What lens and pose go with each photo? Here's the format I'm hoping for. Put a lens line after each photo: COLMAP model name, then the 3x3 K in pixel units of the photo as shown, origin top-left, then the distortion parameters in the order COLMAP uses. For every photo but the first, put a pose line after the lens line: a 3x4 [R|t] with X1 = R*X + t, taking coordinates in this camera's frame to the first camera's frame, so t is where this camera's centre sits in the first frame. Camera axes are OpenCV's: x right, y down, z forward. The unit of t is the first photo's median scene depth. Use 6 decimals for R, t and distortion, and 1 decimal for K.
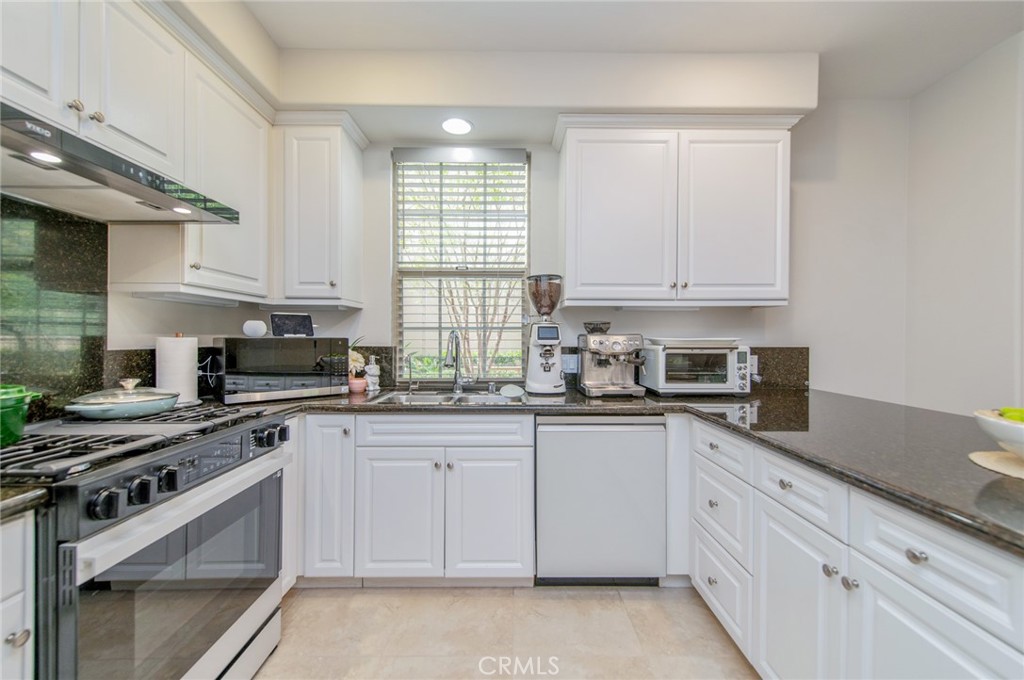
lens RADIAL K [[400.8, 0, 514.1], [0, 400.8, 339.5], [0, 0, 1]] dist [0.017153, -0.003986]
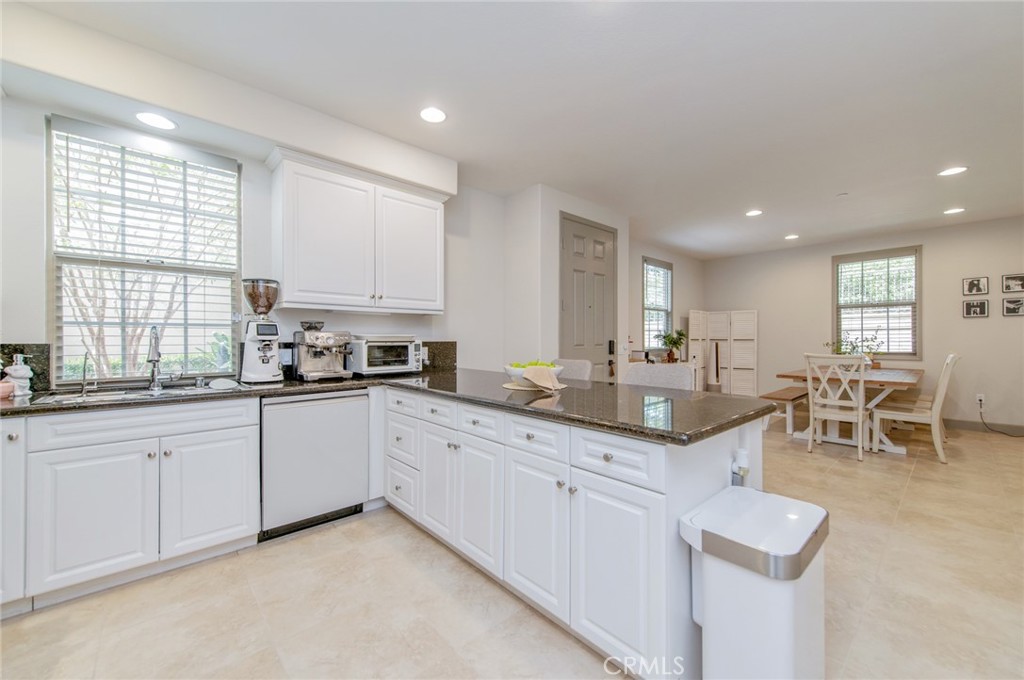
lens RADIAL K [[400.8, 0, 514.2], [0, 400.8, 338.9], [0, 0, 1]] dist [0.017153, -0.003986]
pose [[0.743565, -0.002625, 0.668659, -0.167213], [0.005033, 0.999986, -0.001671, 0.015724], [-0.668645, 0.004608, 0.743568, -0.356941]]
